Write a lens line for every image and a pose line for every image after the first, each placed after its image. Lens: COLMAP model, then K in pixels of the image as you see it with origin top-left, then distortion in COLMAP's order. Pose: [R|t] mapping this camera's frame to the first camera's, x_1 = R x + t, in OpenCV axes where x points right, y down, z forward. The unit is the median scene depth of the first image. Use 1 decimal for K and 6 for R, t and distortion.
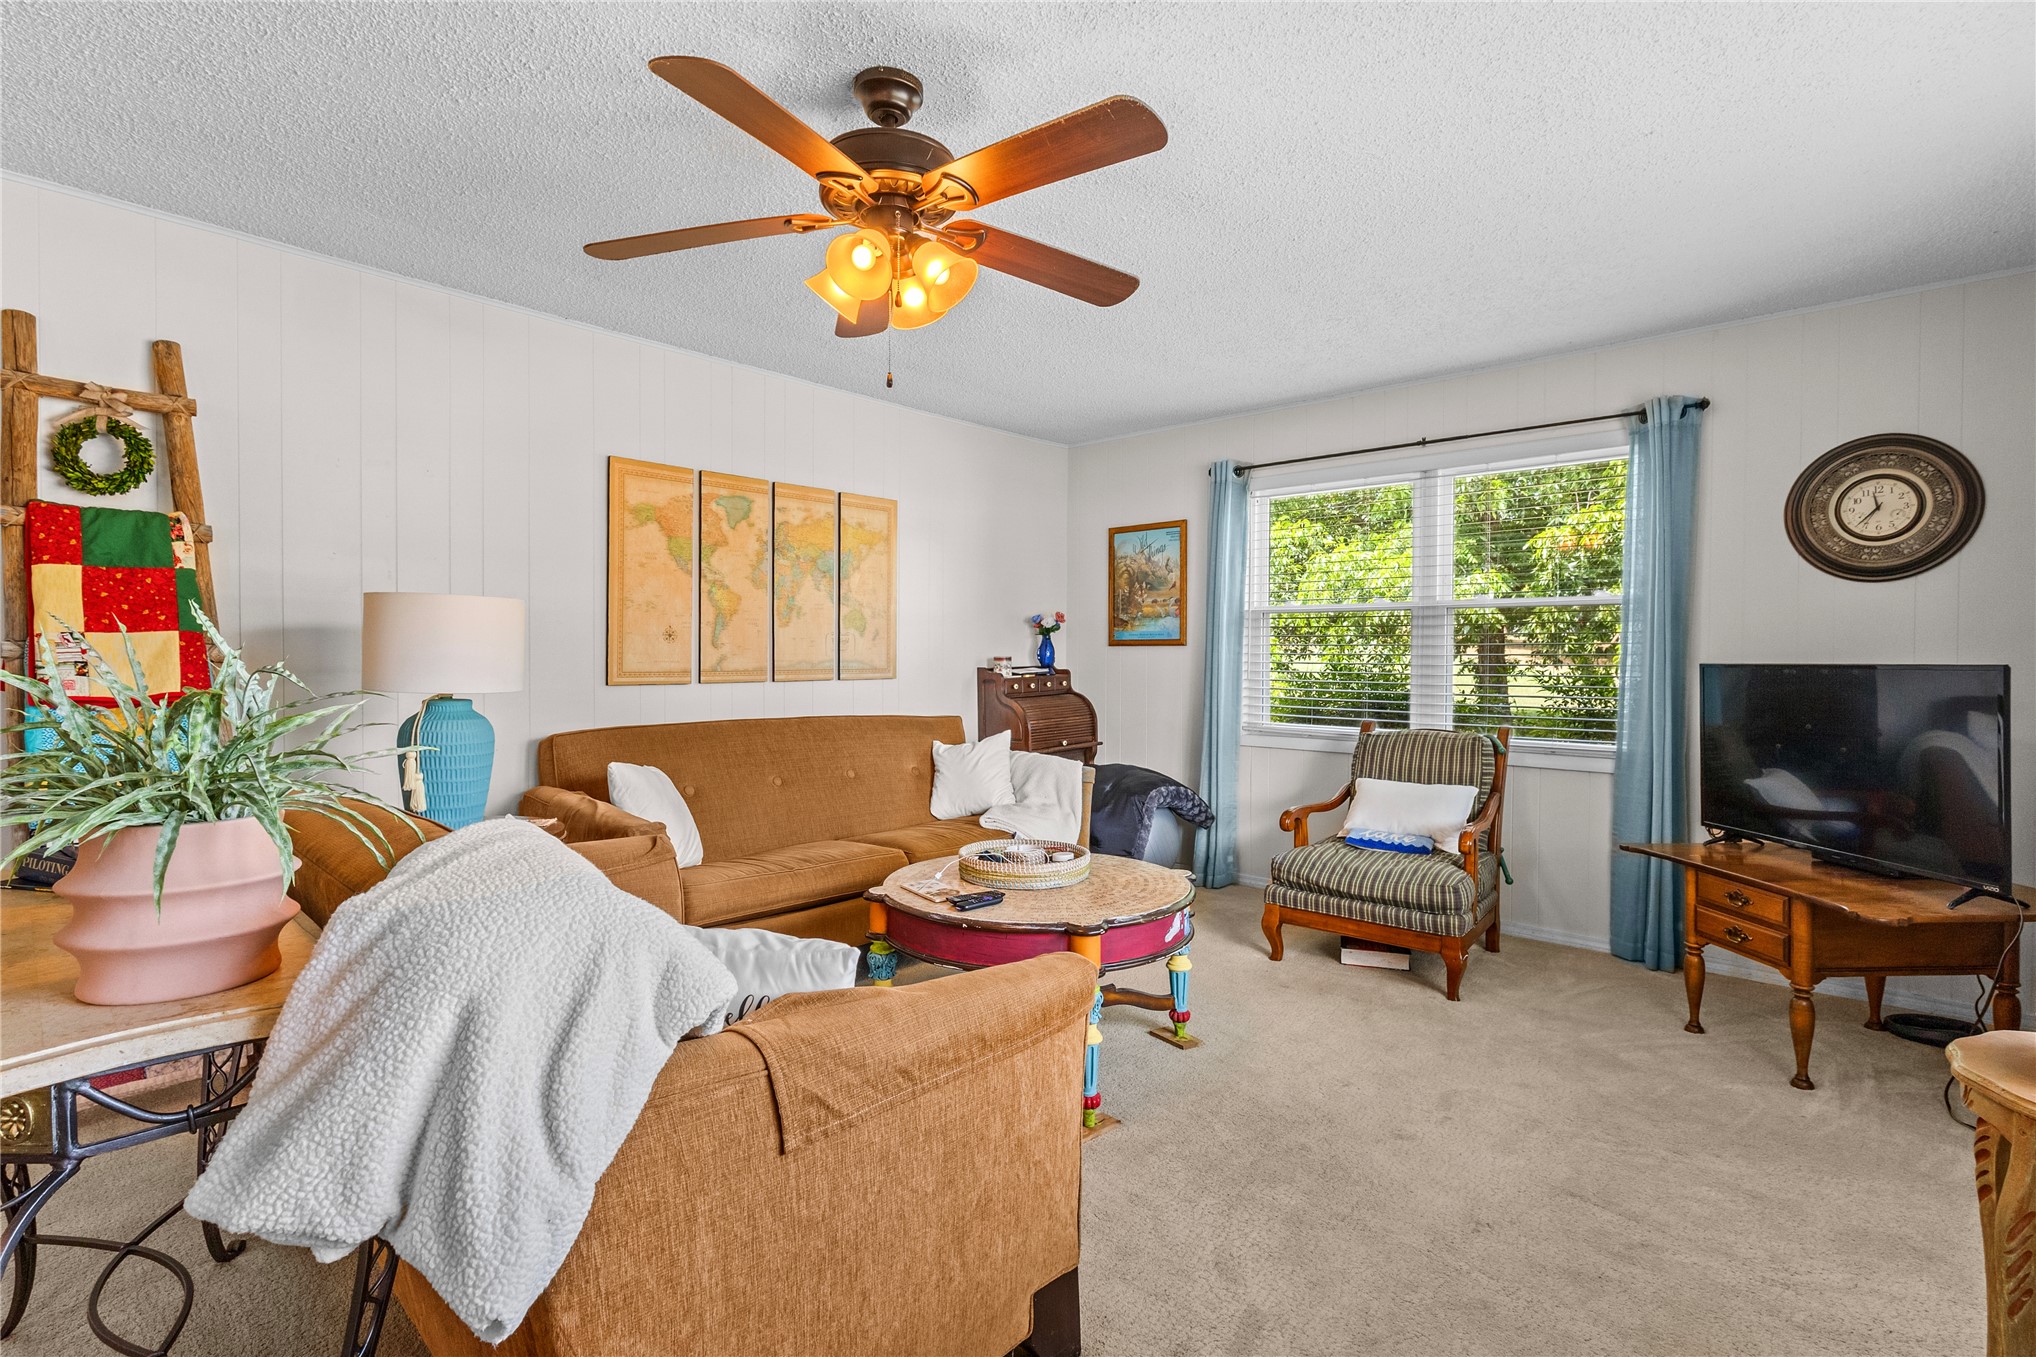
lens RADIAL K [[953.2, 0, 946.1], [0, 953.2, 682.8], [0, 0, 1]] dist [0.000692, 0.002888]
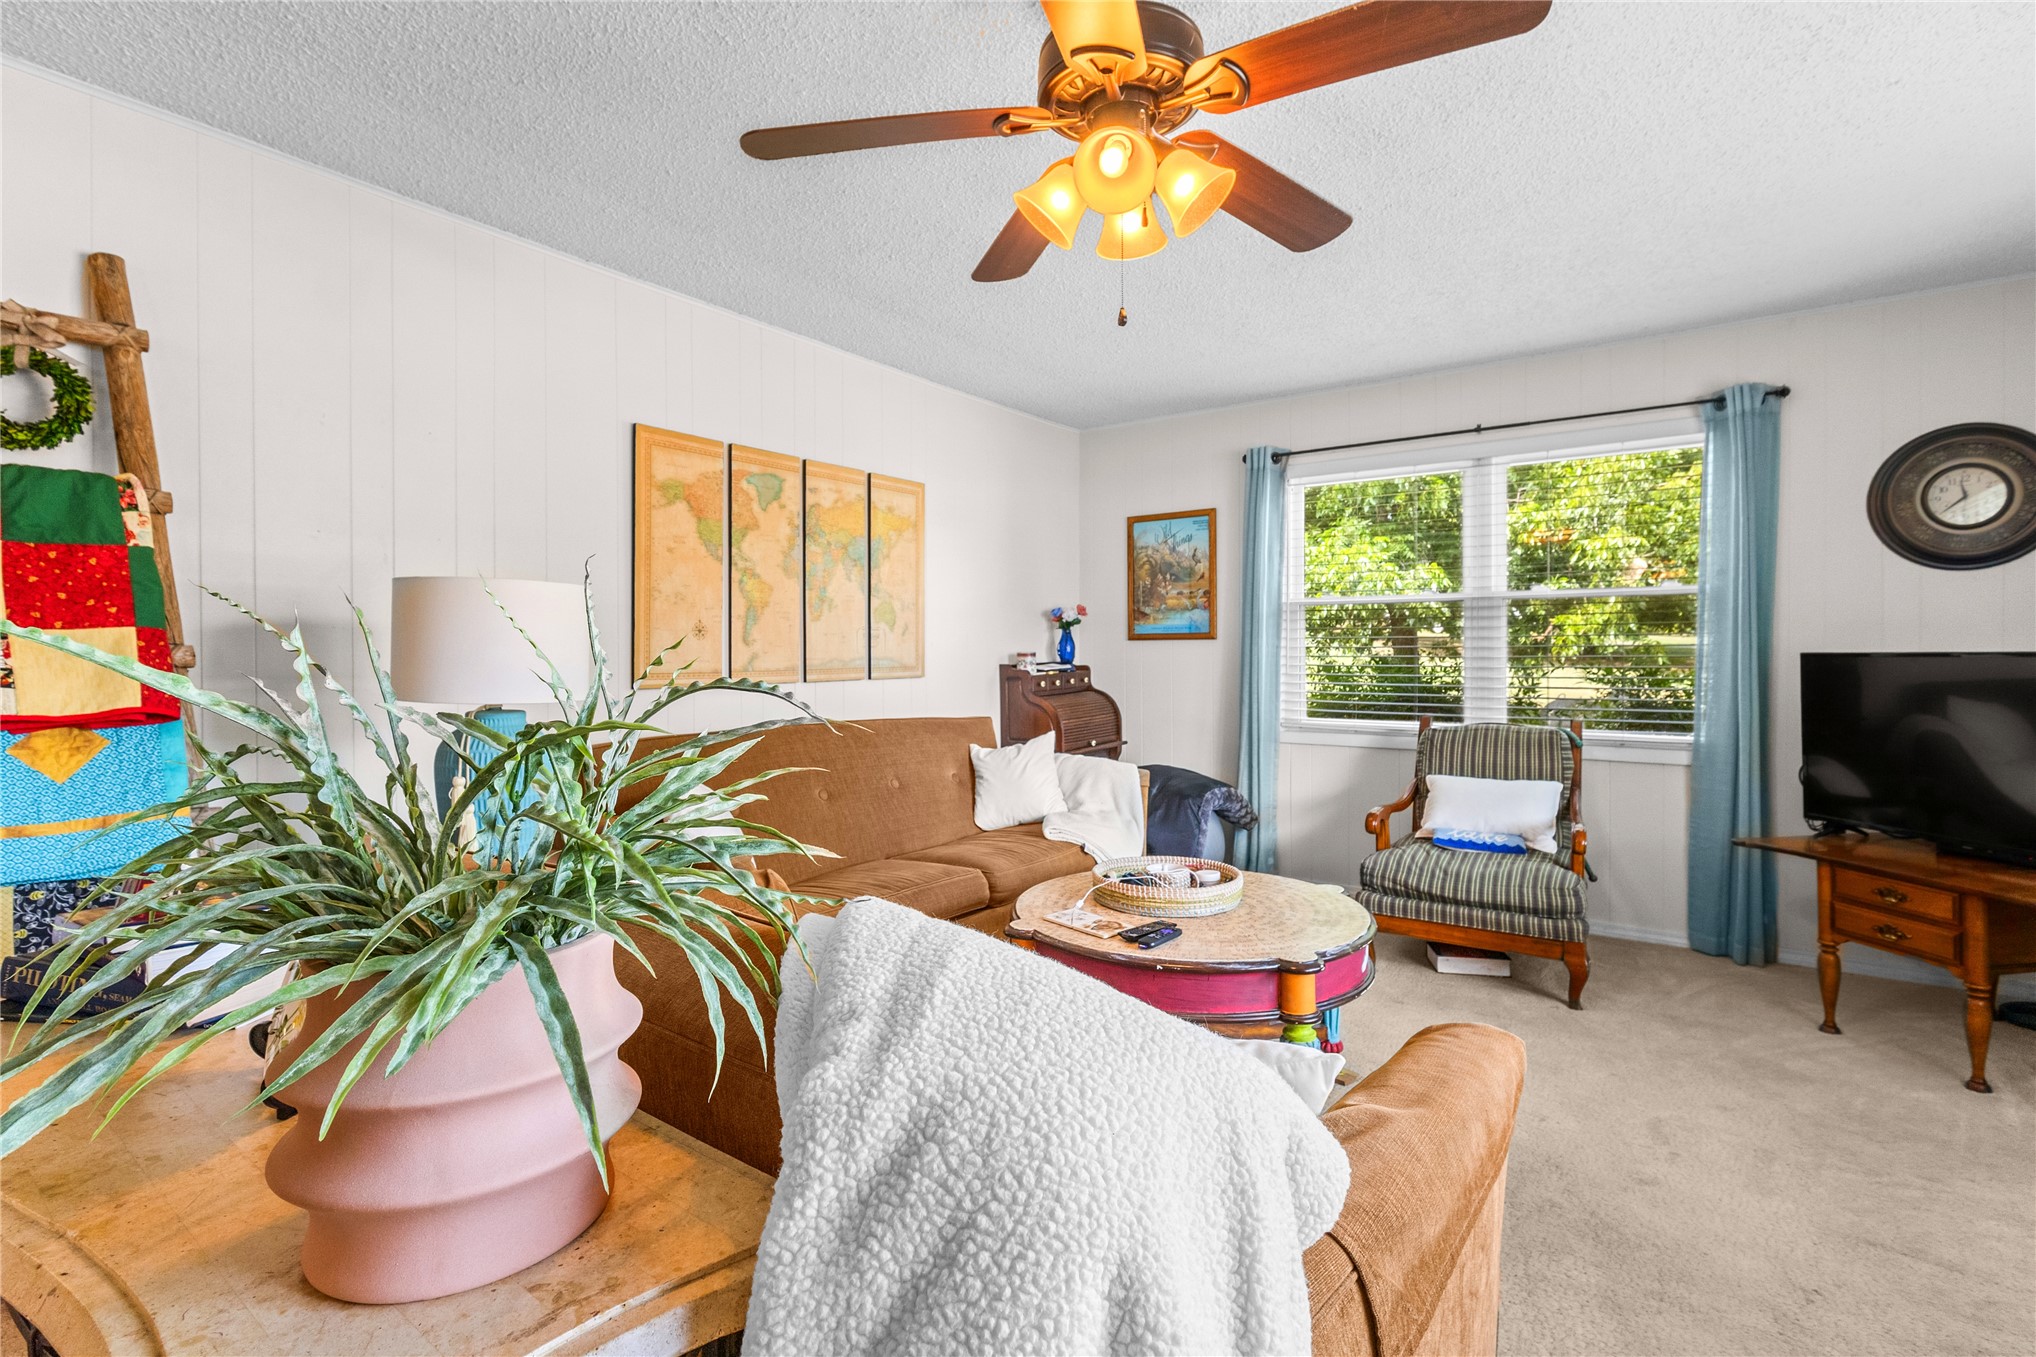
lens RADIAL K [[953.2, 0, 966.8], [0, 953.2, 668.9], [0, 0, 1]] dist [0.000692, 0.002888]
pose [[0.992751, -0.010597, 0.119723, -0.161360], [0.011832, 0.999884, -0.009607, -0.003879], [-0.119607, 0.010954, 0.992761, 0.109919]]
